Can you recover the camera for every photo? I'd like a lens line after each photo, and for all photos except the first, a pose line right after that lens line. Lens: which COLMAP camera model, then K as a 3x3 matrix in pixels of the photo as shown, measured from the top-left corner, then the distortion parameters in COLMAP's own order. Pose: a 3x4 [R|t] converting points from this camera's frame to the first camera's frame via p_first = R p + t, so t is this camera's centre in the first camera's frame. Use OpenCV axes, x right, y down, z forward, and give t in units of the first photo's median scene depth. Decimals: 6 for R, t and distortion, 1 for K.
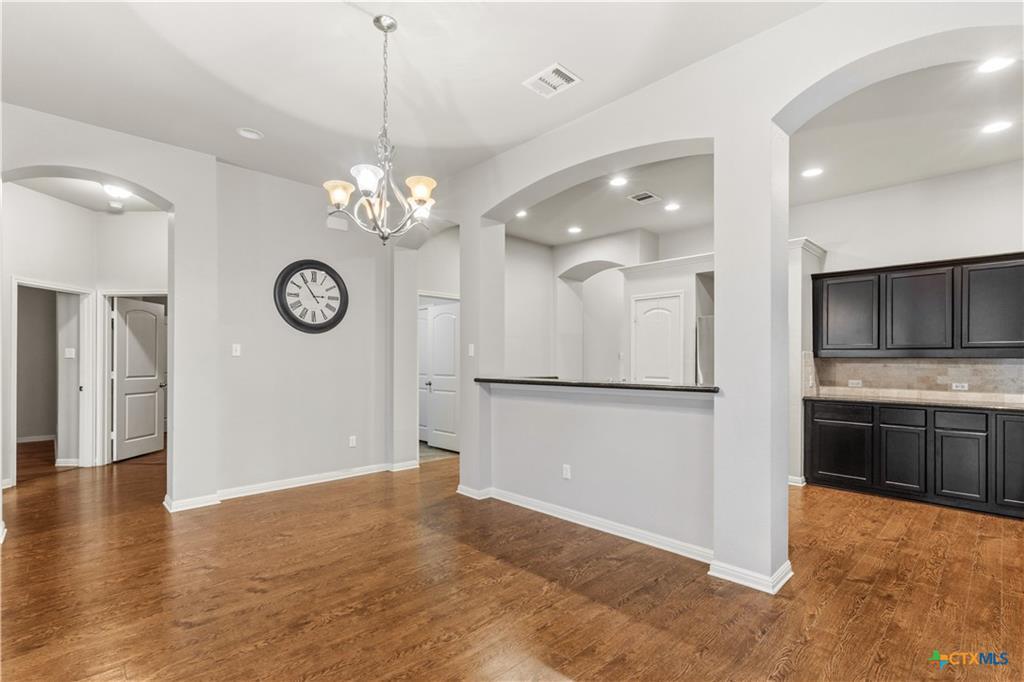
lens RADIAL K [[472.8, 0, 515.2], [0, 472.8, 358.7], [0, 0, 1]] dist [0.000304, -0.000219]
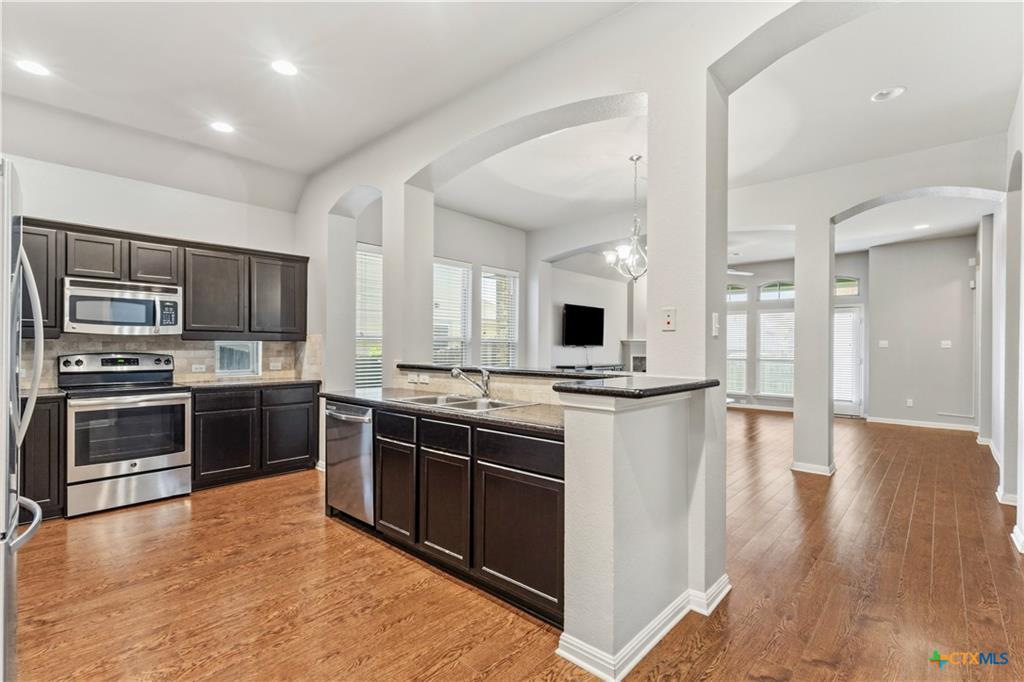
lens RADIAL K [[480.3, 0, 516.7], [0, 480.3, 349.4], [0, 0, 1]] dist [0.010435, 0.000018]
pose [[-0.997467, -0.007273, -0.070756, 0.169154], [-0.007136, 0.999972, -0.002190, 0.011881], [0.070770, -0.001679, -0.997491, 1.607039]]
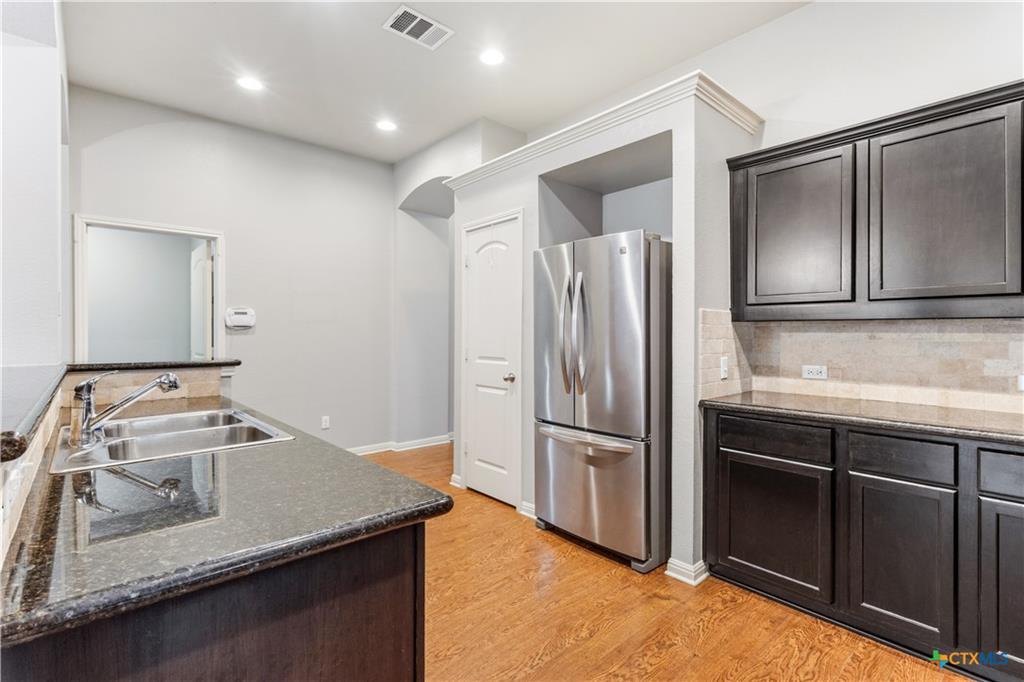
lens RADIAL K [[477.2, 0, 514.6], [0, 477.2, 333.4], [0, 0, 1]] dist [0.000677, -0.000096]
pose [[0.999124, -0.004399, -0.041605, 0.485674], [0.004550, 0.999983, 0.003532, 0.008989], [0.041588, -0.003718, 0.999128, 0.550630]]
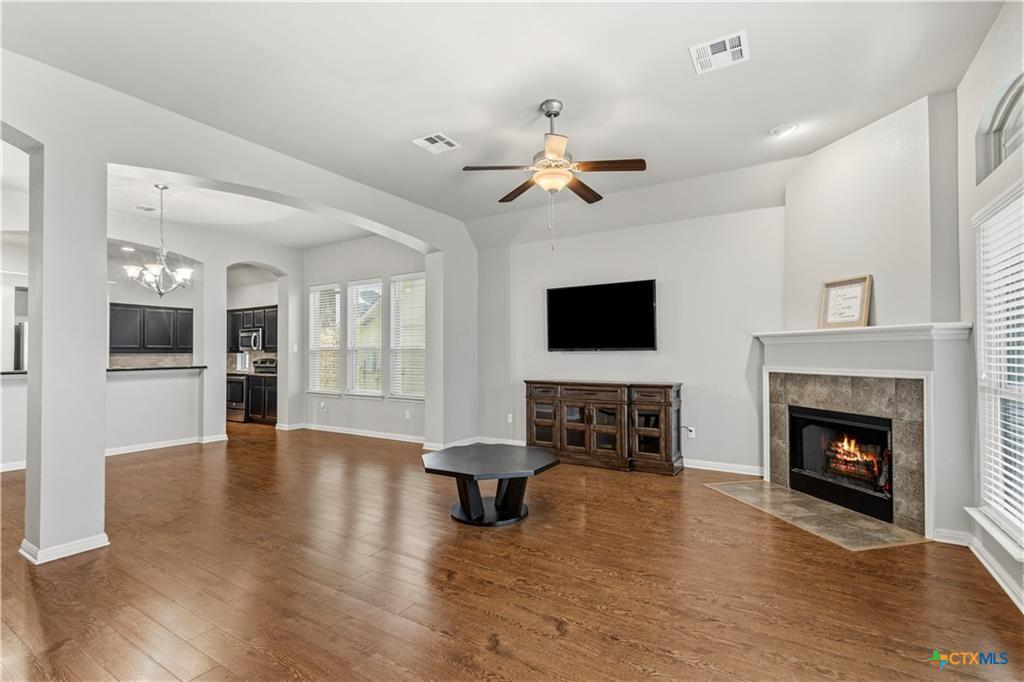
lens RADIAL K [[471.5, 0, 512.4], [0, 471.5, 346.0], [0, 0, 1]] dist [0.000818, 0.000020]
pose [[-0.230913, 0.015701, 0.972848, -1.471009], [0.000771, 0.999872, -0.015954, -0.000193], [-0.972974, -0.002934, -0.230895, 0.012863]]
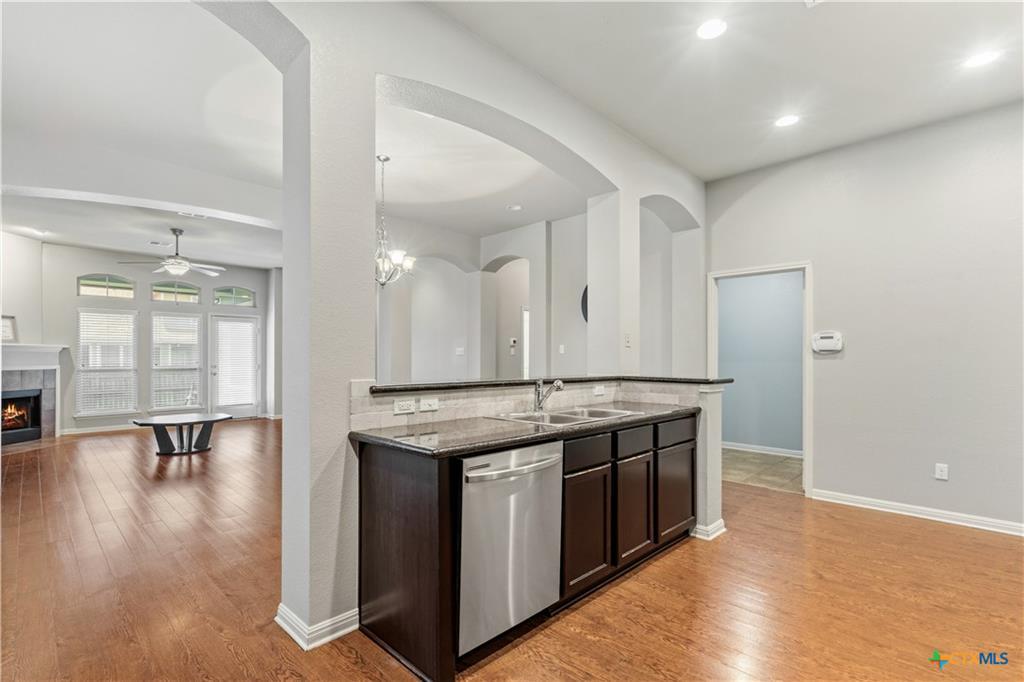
lens RADIAL K [[472.8, 0, 515.2], [0, 472.8, 358.7], [0, 0, 1]] dist [0.000304, -0.000219]
pose [[0.028065, -0.000840, -0.999606, 0.835143], [0.003865, 0.999992, -0.000732, 0.010458], [0.999599, -0.003843, 0.028068, 0.826481]]
